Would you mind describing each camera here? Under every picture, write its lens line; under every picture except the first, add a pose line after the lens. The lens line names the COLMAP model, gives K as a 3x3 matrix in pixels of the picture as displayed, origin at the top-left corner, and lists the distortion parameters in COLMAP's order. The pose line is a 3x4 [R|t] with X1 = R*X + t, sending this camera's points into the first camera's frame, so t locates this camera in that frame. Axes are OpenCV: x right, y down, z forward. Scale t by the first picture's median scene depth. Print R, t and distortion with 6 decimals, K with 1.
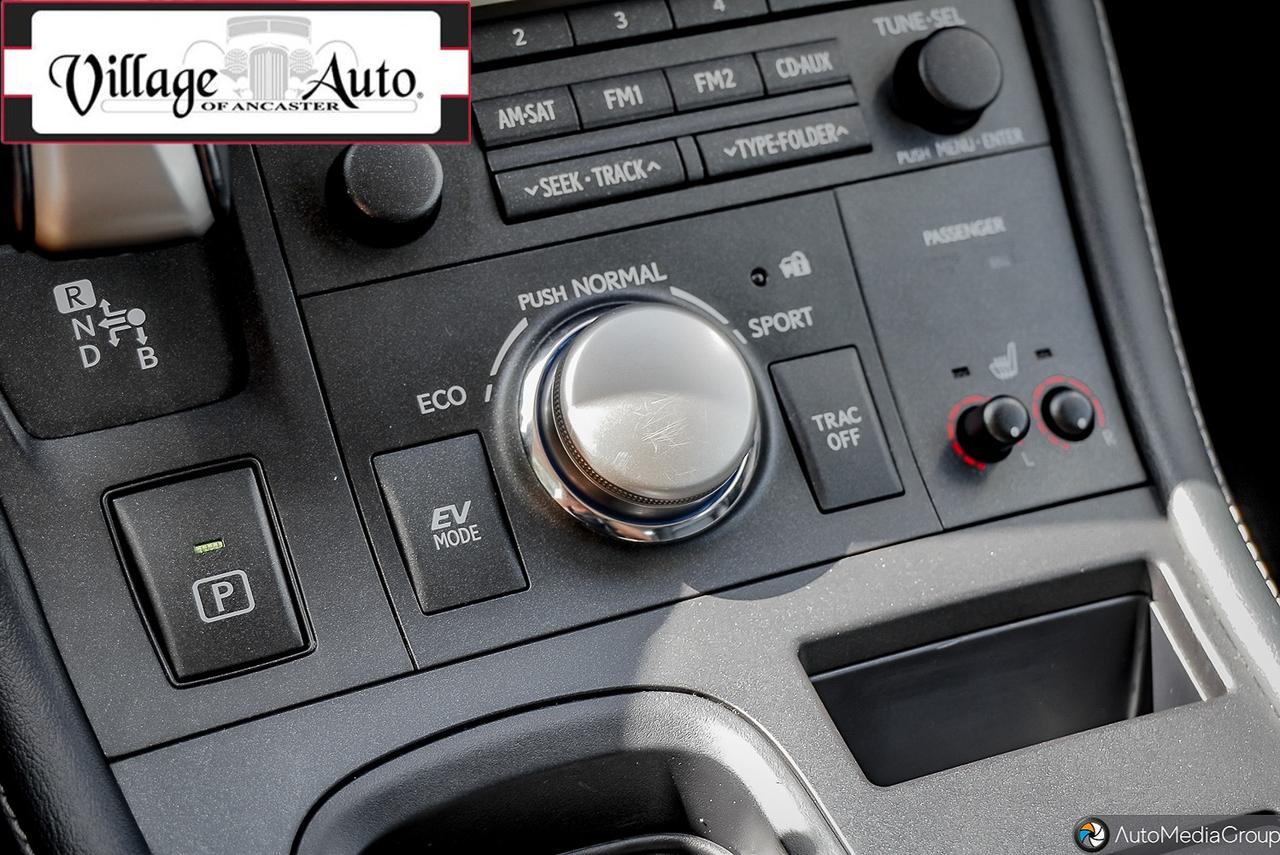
lens RADIAL K [[2185.6, 0, 629.1], [0, 2185.6, 438.7], [0, 0, 1]] dist [0.031408, 0.000000]
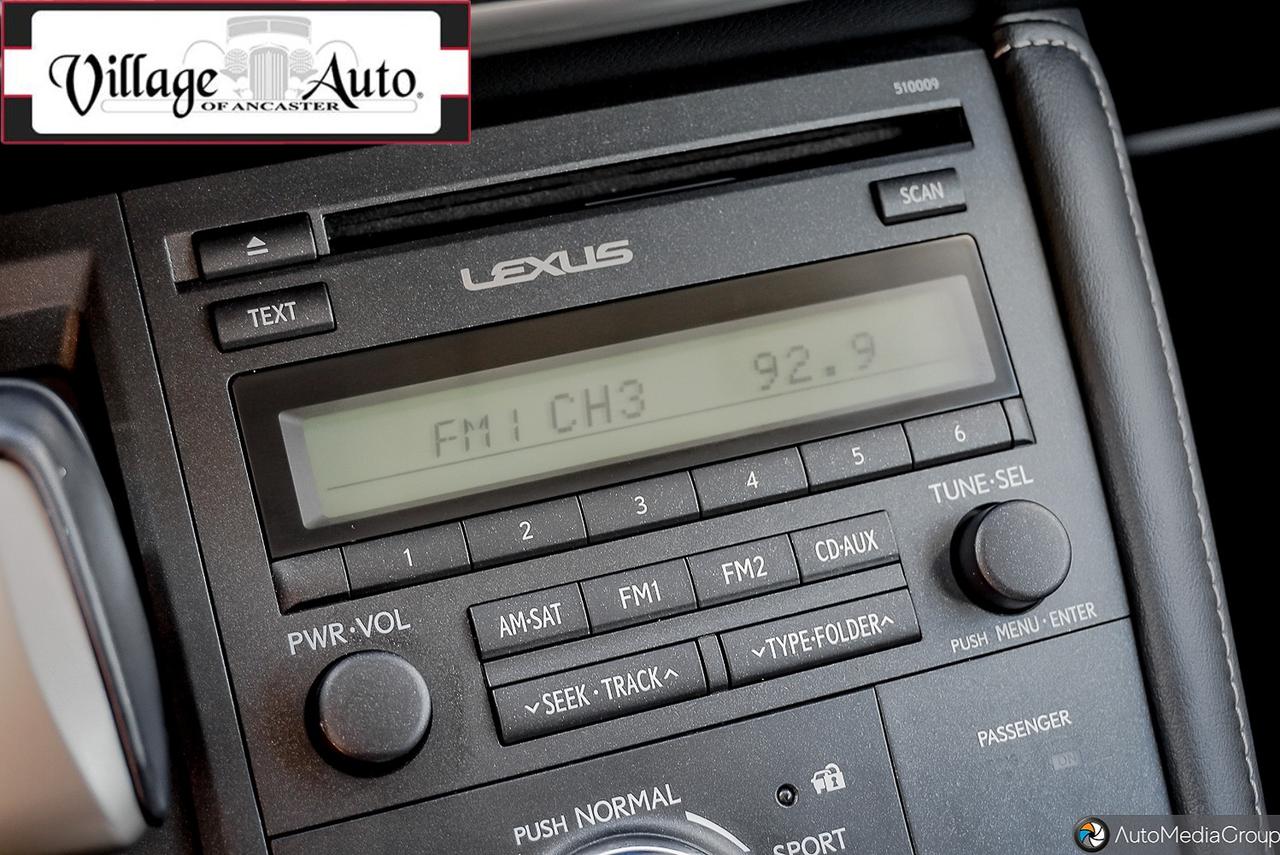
lens RADIAL K [[2185.6, 0, 638.2], [0, 2185.6, 438.2], [0, 0, 1]] dist [0.031408, 0.000000]
pose [[0.996187, 0.020322, -0.084848, 0.072739], [-0.020108, 0.999792, 0.003372, -0.225278], [0.084899, -0.001653, 0.996388, 0.096030]]
